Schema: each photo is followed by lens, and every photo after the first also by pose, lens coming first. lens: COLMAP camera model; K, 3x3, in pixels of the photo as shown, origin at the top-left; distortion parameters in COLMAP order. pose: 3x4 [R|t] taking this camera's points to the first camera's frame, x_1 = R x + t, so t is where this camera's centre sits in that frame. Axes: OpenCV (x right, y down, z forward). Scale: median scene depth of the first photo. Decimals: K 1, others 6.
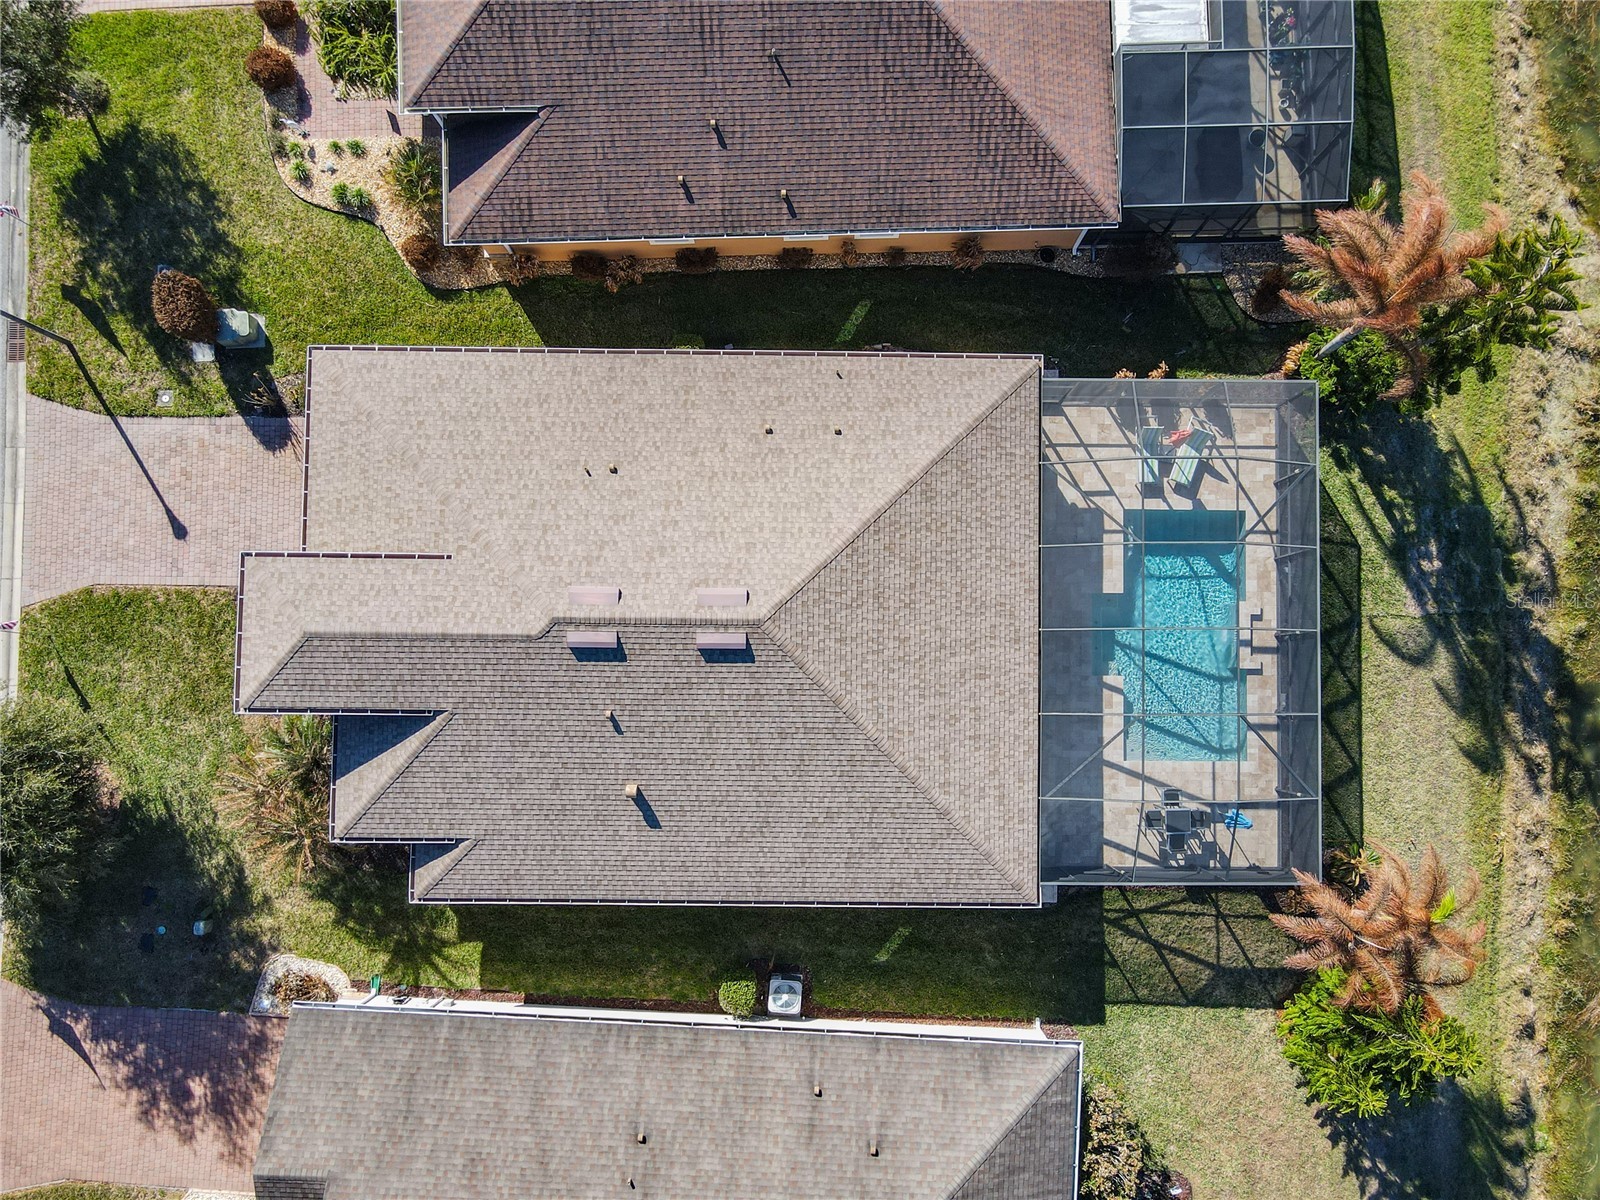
lens RADIAL K [[1179.9, 0, 841.4], [0, 1179.9, 676.8], [0, 0, 1]] dist [-0.009118, 0.053399]
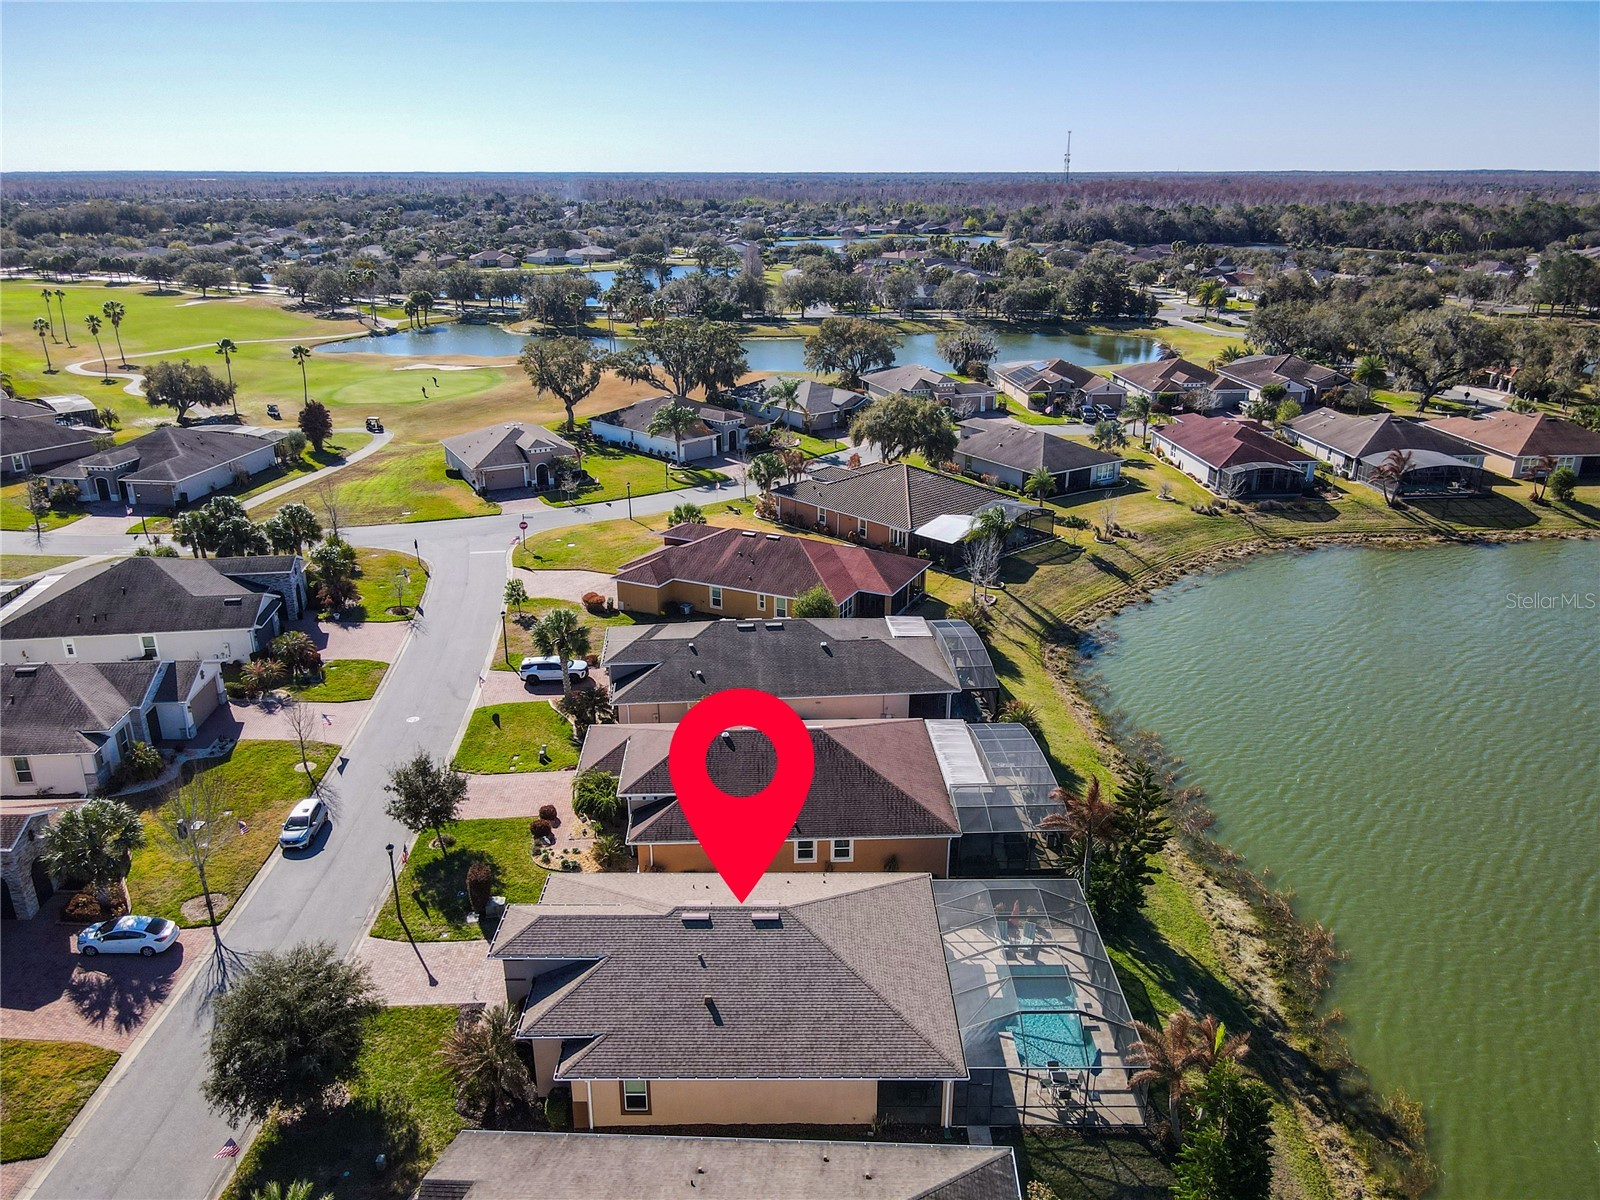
lens RADIAL K [[1179.9, 0, 841.4], [0, 1179.9, 676.8], [0, 0, 1]] dist [-0.009118, 0.053399]
pose [[0.998984, -0.024654, 0.037727, -0.036457], [0.044718, 0.438152, -0.897788, 1.221785], [0.005604, 0.898563, 0.438810, -0.118250]]
